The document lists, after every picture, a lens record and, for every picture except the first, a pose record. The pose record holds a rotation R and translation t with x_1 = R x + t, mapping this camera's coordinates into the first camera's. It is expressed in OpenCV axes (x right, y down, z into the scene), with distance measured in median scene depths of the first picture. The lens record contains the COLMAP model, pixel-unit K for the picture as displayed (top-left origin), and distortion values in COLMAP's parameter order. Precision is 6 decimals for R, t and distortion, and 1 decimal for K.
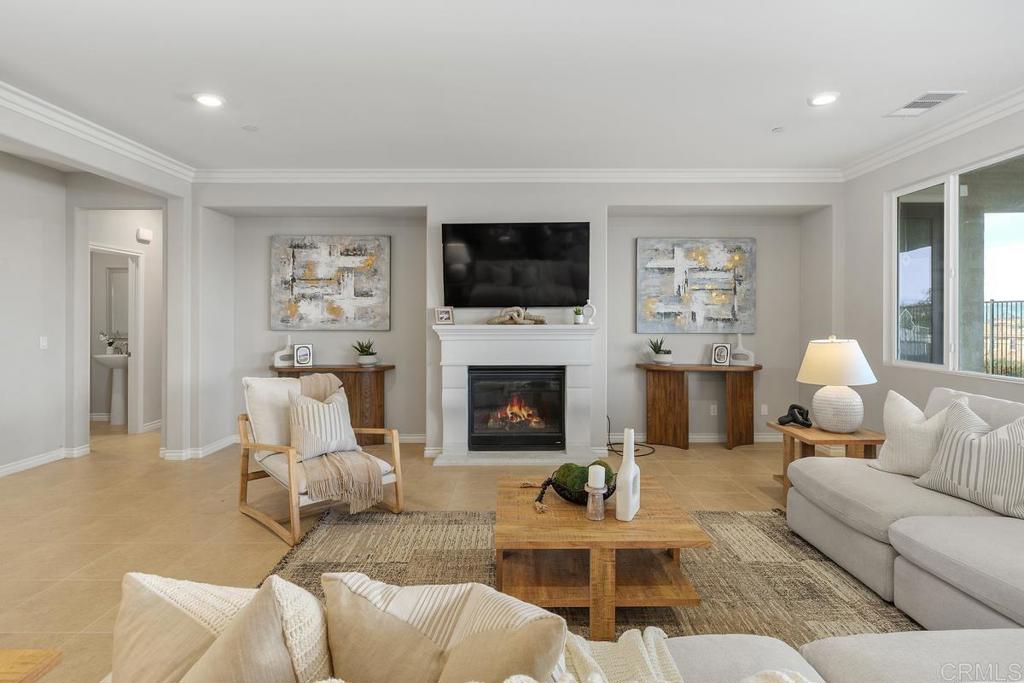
lens RADIAL K [[519.0, 0, 523.3], [0, 519.0, 325.3], [0, 0, 1]] dist [-0.001838, 0.000091]
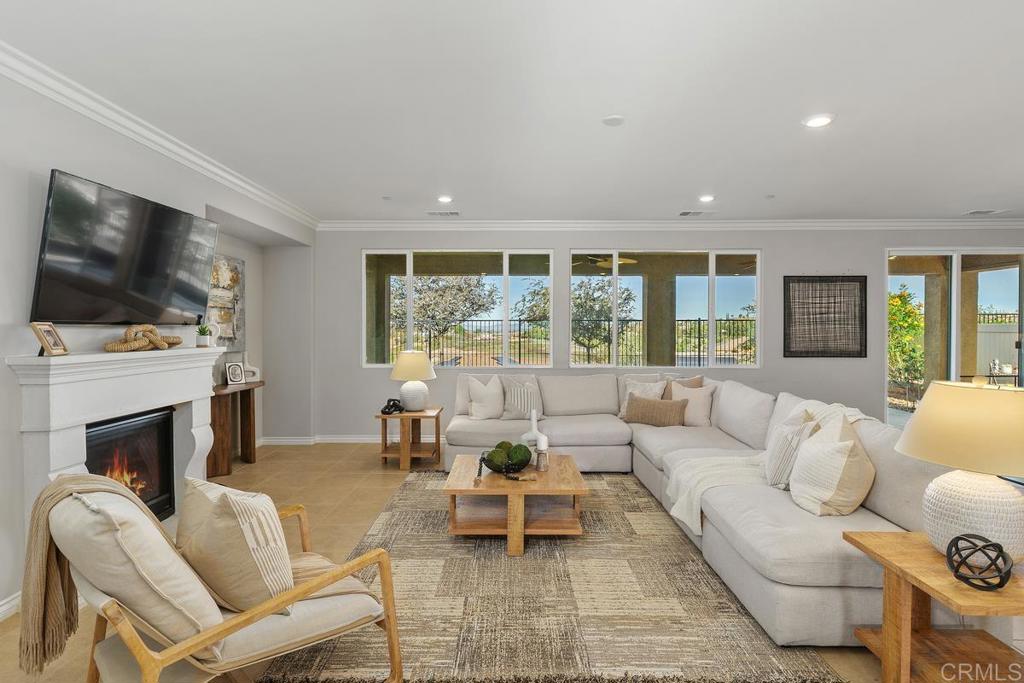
lens RADIAL K [[519.0, 0, 510.7], [0, 519.0, 343.2], [0, 0, 1]] dist [-0.001838, 0.000091]
pose [[0.020896, -0.020975, 0.999562, -0.600355], [0.000916, 0.999780, 0.020960, -0.022142], [-0.999781, 0.000477, 0.020910, 0.436759]]
